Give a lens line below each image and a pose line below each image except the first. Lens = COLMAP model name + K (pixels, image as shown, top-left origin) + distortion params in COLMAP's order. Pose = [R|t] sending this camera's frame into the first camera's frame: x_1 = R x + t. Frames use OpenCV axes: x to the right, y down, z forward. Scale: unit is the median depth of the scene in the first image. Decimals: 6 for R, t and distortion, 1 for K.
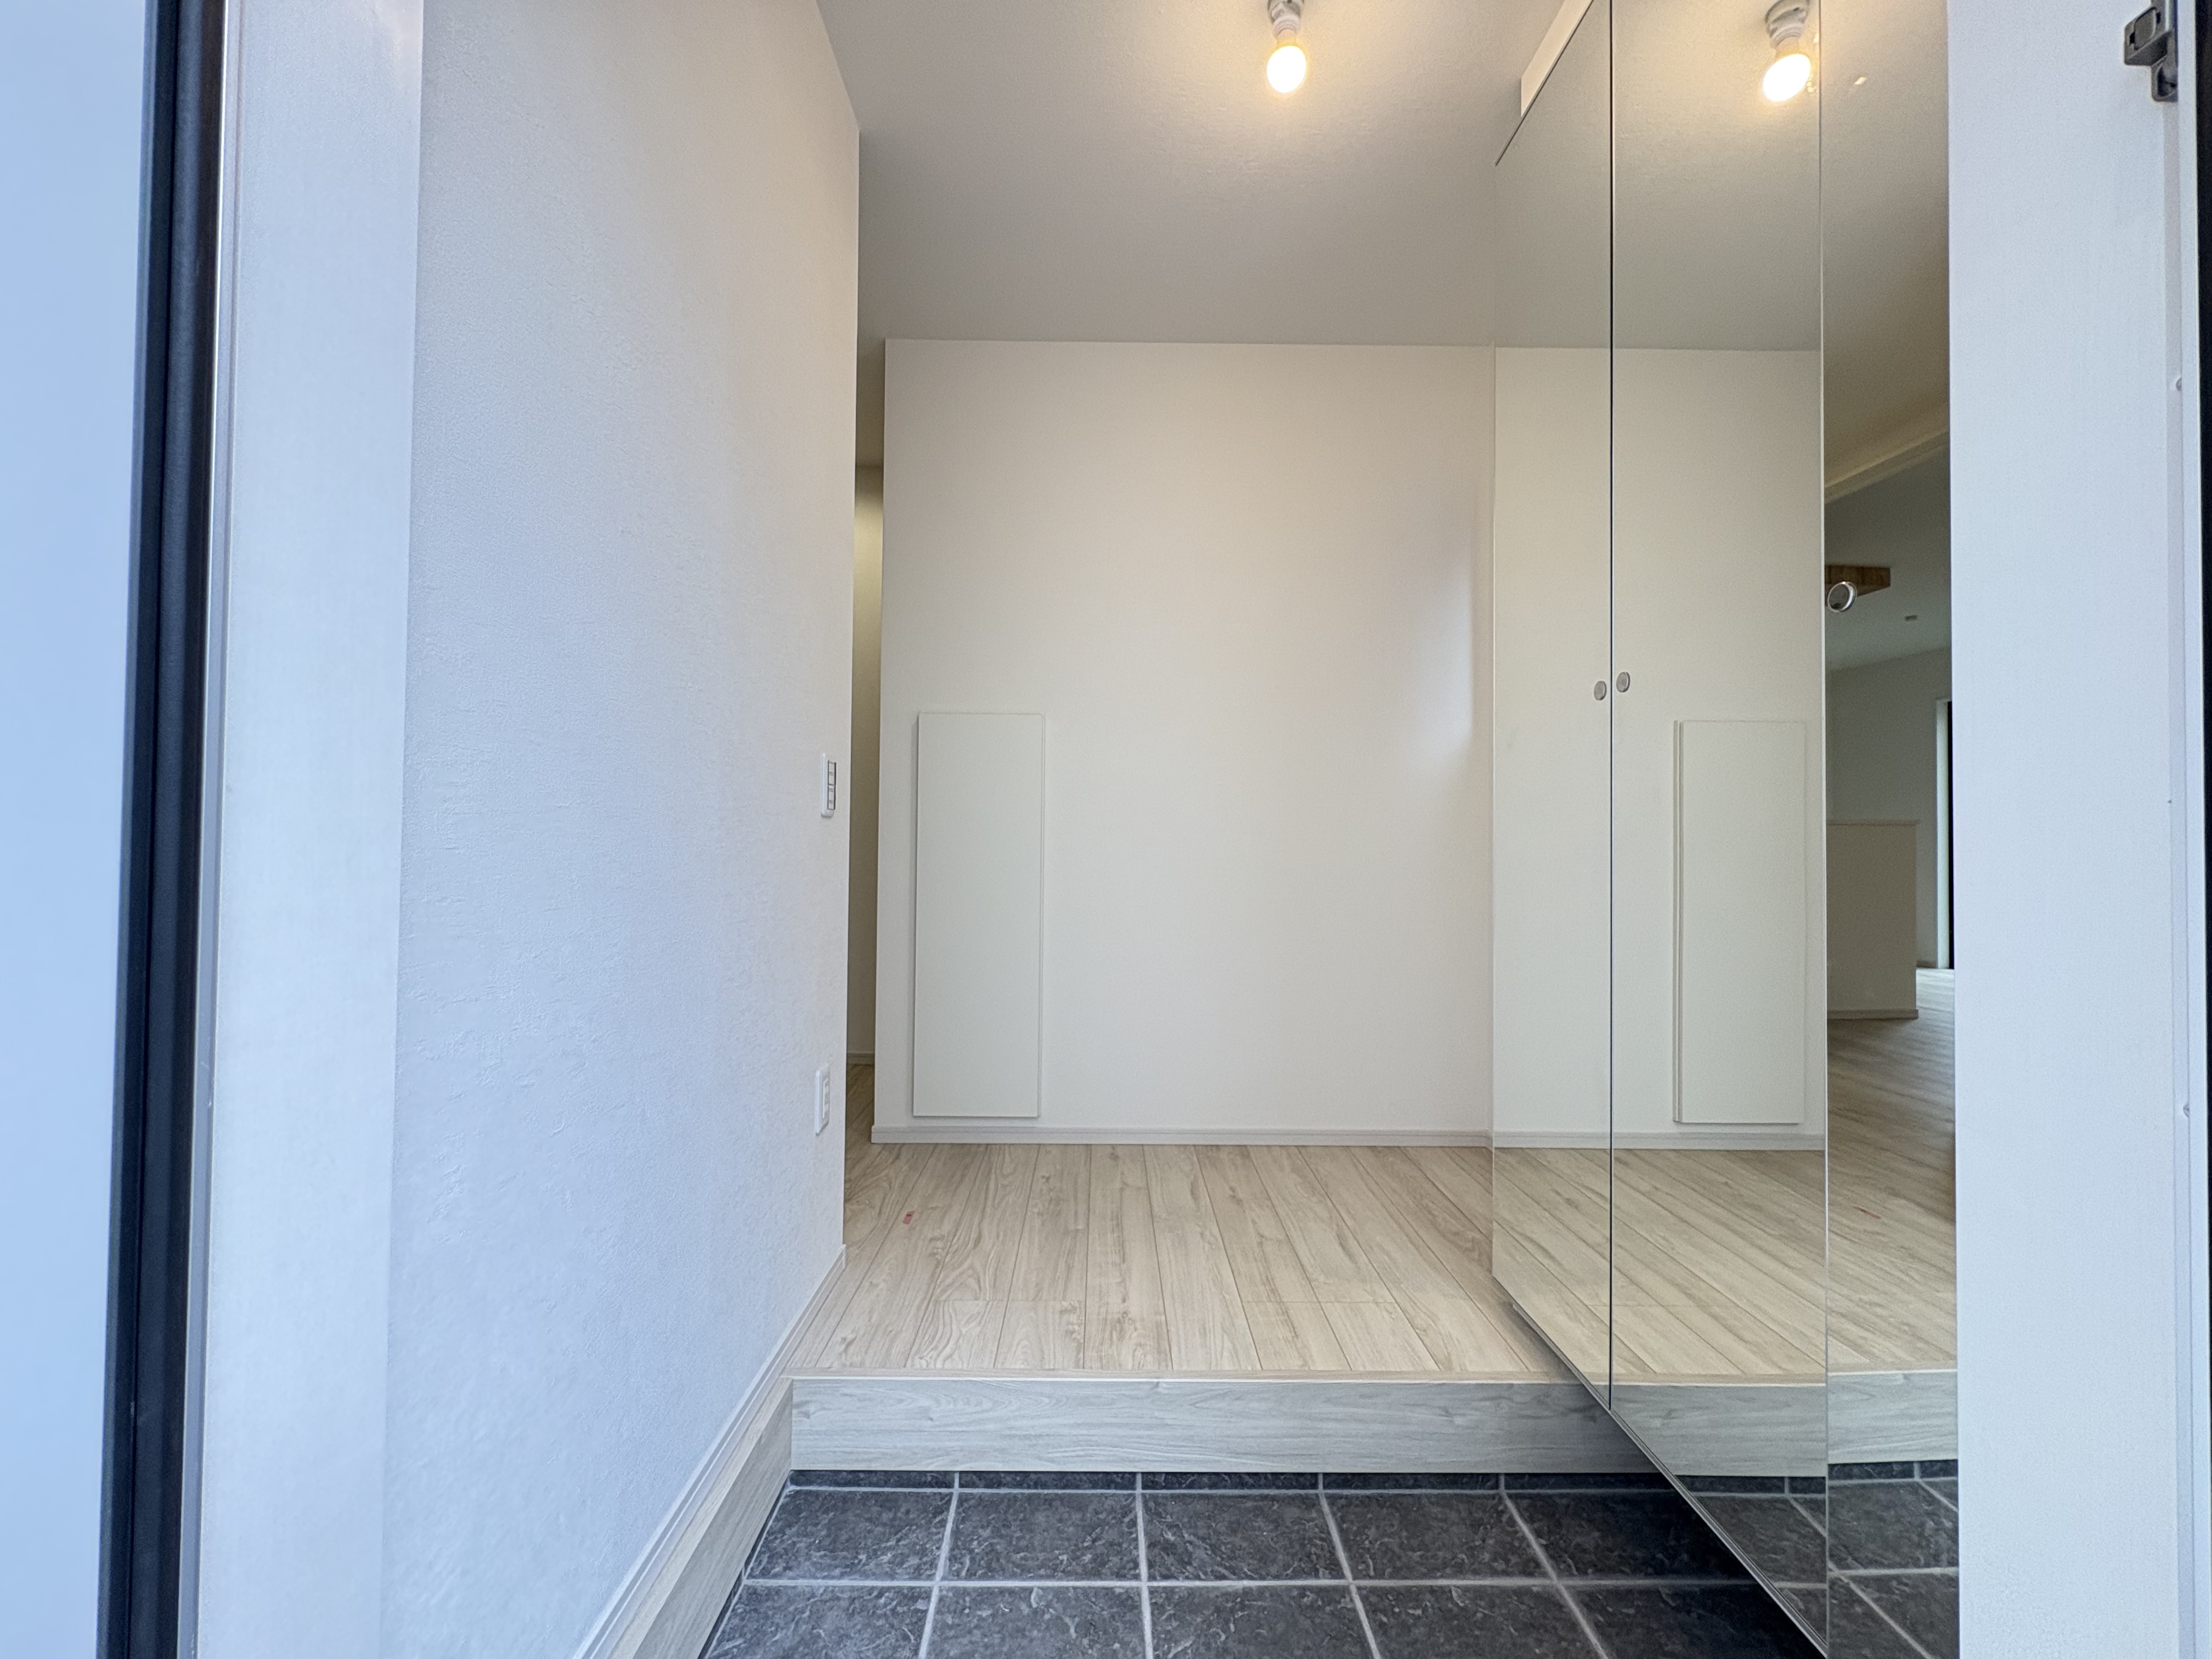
lens RADIAL K [[887.6, 0, 1106.1], [0, 887.6, 826.1], [0, 0, 1]] dist [0.000512, 0.000763]
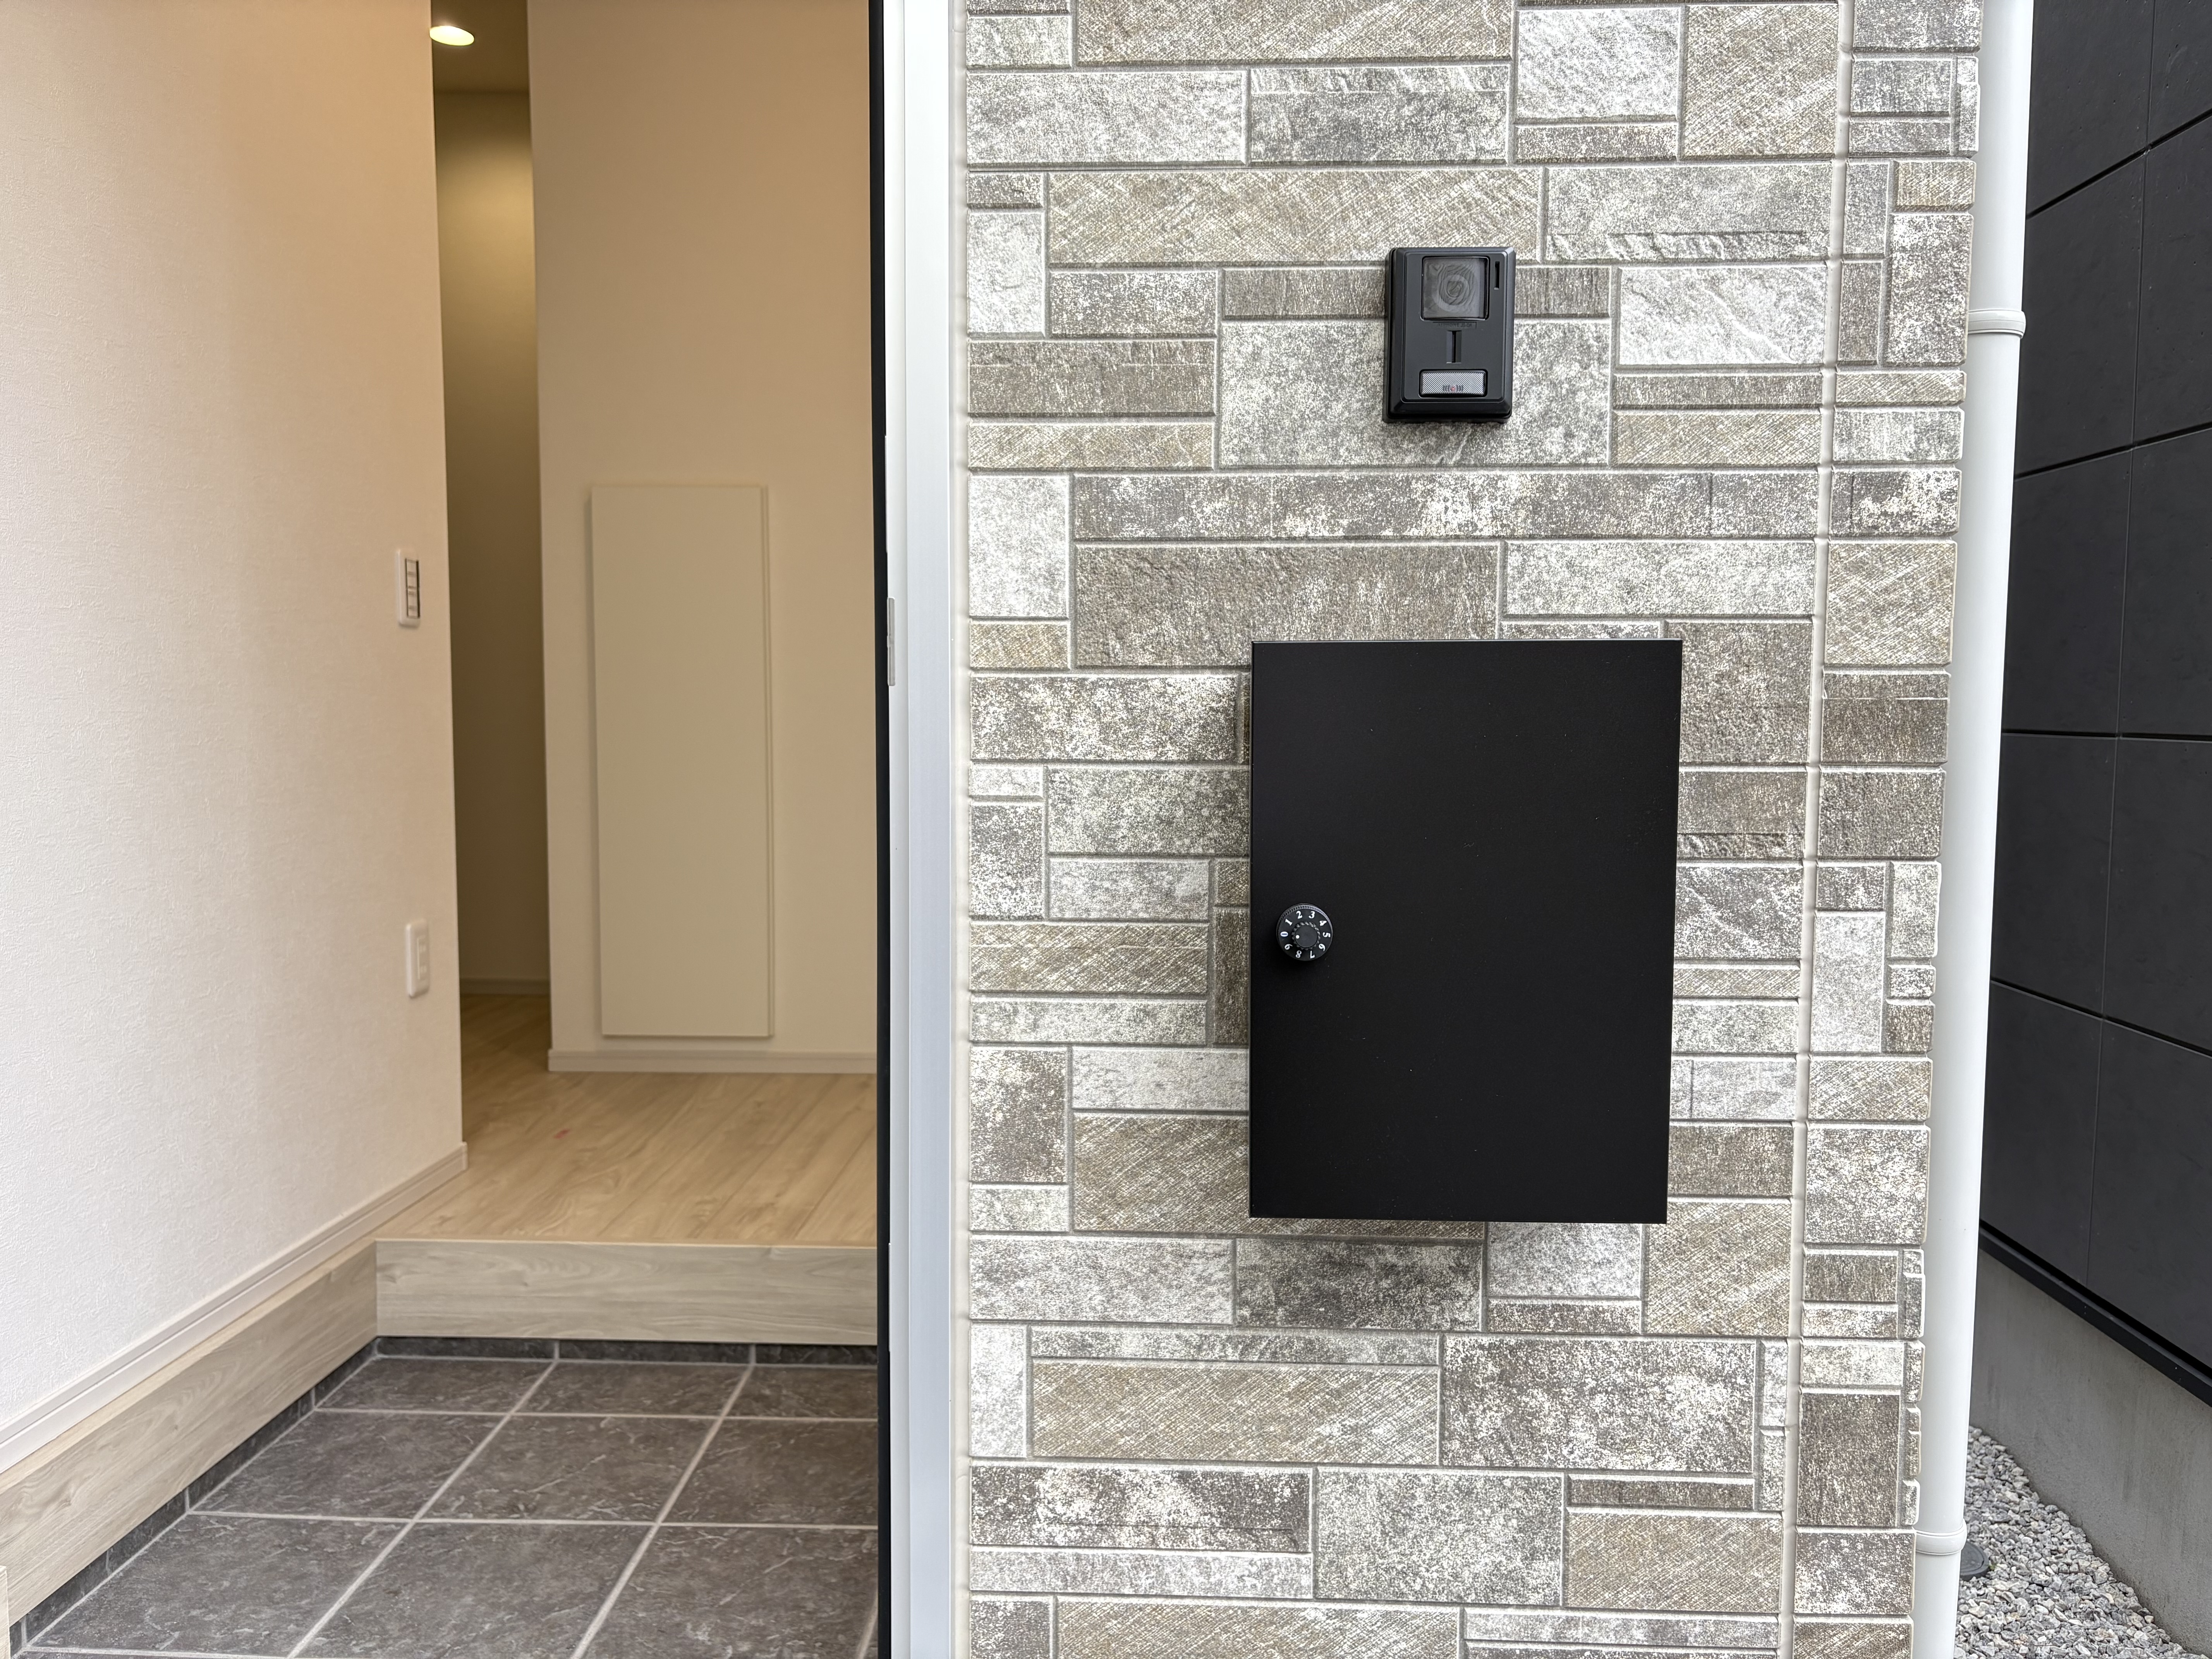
lens RADIAL K [[1672.2, 0, 1113.9], [0, 1672.2, 826.4], [0, 0, 1]] dist [0.029546, -0.035117]
pose [[0.999072, 0.000386, -0.043077, 0.485693], [0.003642, 0.995623, 0.093386, 0.036342], [0.042925, -0.093456, 0.994698, -0.656914]]
